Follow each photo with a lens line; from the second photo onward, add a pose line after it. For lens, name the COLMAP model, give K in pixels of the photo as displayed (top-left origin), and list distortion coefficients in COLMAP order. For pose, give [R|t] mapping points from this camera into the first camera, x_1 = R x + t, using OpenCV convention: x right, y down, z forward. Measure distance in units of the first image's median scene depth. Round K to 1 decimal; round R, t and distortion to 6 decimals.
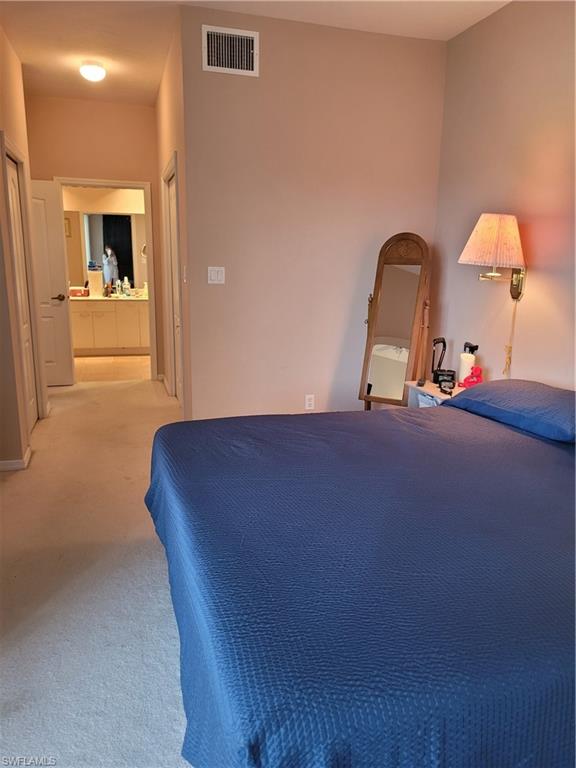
lens RADIAL K [[587.0, 0, 313.9], [0, 587.0, 380.1], [0, 0, 1]] dist [0.022572, 0.008292]
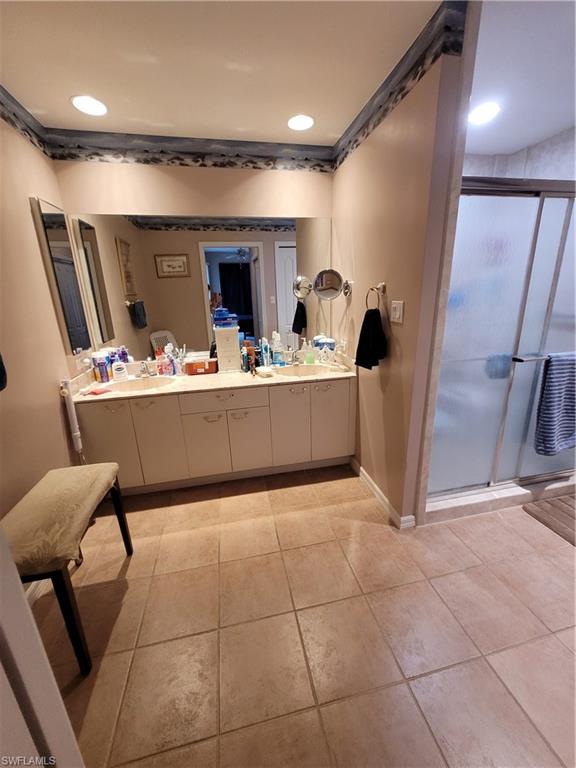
lens RADIAL K [[303.5, 0, 280.0], [0, 303.5, 379.0], [0, 0, 1]] dist [0.009234, -0.002171]
pose [[0.989747, -0.018644, -0.141611, -0.285265], [0.028474, 0.997299, 0.067703, -0.155198], [0.139966, -0.071041, 0.987605, 0.729596]]
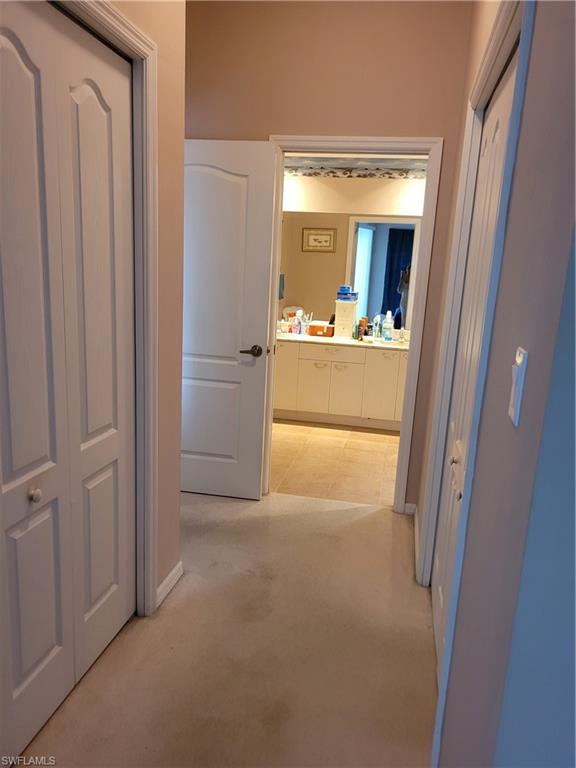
lens RADIAL K [[587.0, 0, 285.0], [0, 587.0, 403.0], [0, 0, 1]] dist [0.022572, 0.008292]
pose [[0.866292, 0.135640, -0.480770, -0.092613], [-0.134299, 0.990235, 0.037384, -0.084688], [0.481146, 0.032181, 0.876050, 0.381424]]
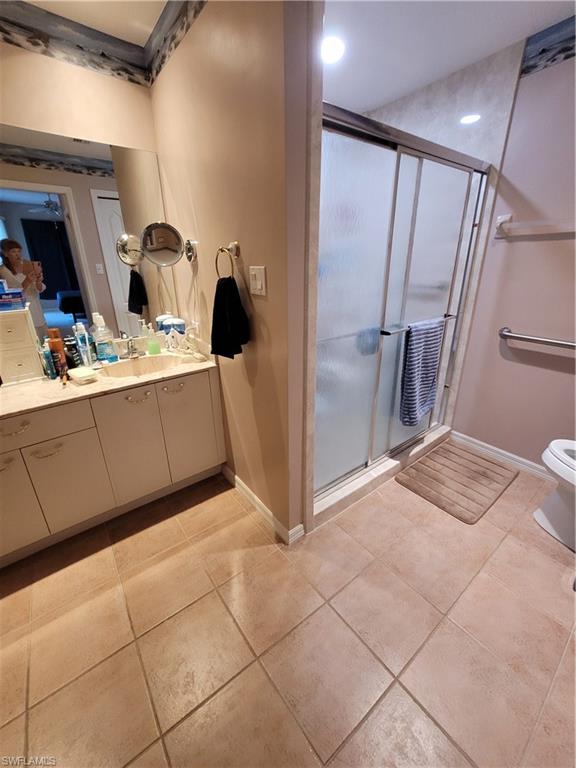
lens RADIAL K [[303.5, 0, 273.7], [0, 303.5, 370.4], [0, 0, 1]] dist [0.009234, -0.002171]
pose [[0.953403, -0.145590, 0.264246, -0.275259], [0.105675, 0.981524, 0.159510, -0.163732], [-0.282587, -0.124153, 0.951173, 0.789727]]
